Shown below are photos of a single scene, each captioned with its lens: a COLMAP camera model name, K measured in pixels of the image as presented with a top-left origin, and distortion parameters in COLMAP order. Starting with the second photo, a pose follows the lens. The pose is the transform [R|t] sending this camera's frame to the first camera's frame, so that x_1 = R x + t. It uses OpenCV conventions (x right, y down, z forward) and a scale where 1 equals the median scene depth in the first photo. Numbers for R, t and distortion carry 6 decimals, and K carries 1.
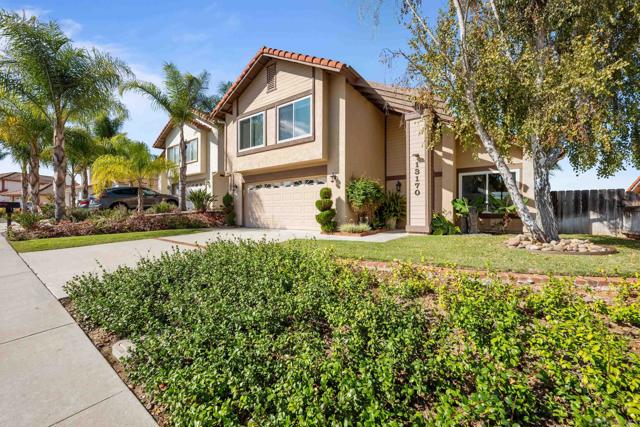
lens RADIAL K [[258.5, 0, 319.7], [0, 258.5, 213.8], [0, 0, 1]] dist [0.003453, 0.000221]
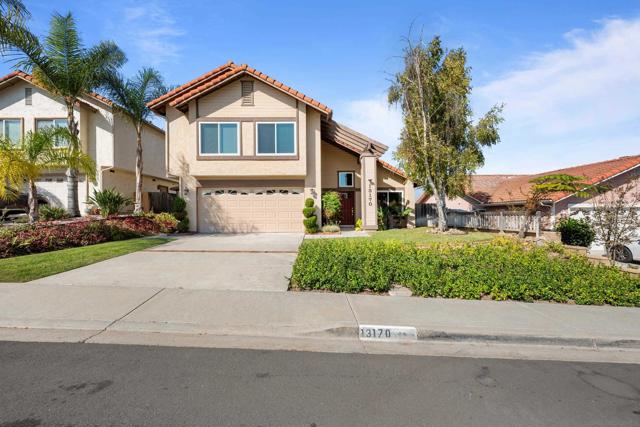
lens RADIAL K [[258.5, 0, 320.4], [0, 258.5, 211.7], [0, 0, 1]] dist [0.003453, 0.000221]
pose [[0.796619, -0.006452, 0.604447, -0.634674], [0.007941, 0.999968, 0.000208, -0.031605], [-0.604429, 0.004634, 0.796645, -0.040486]]
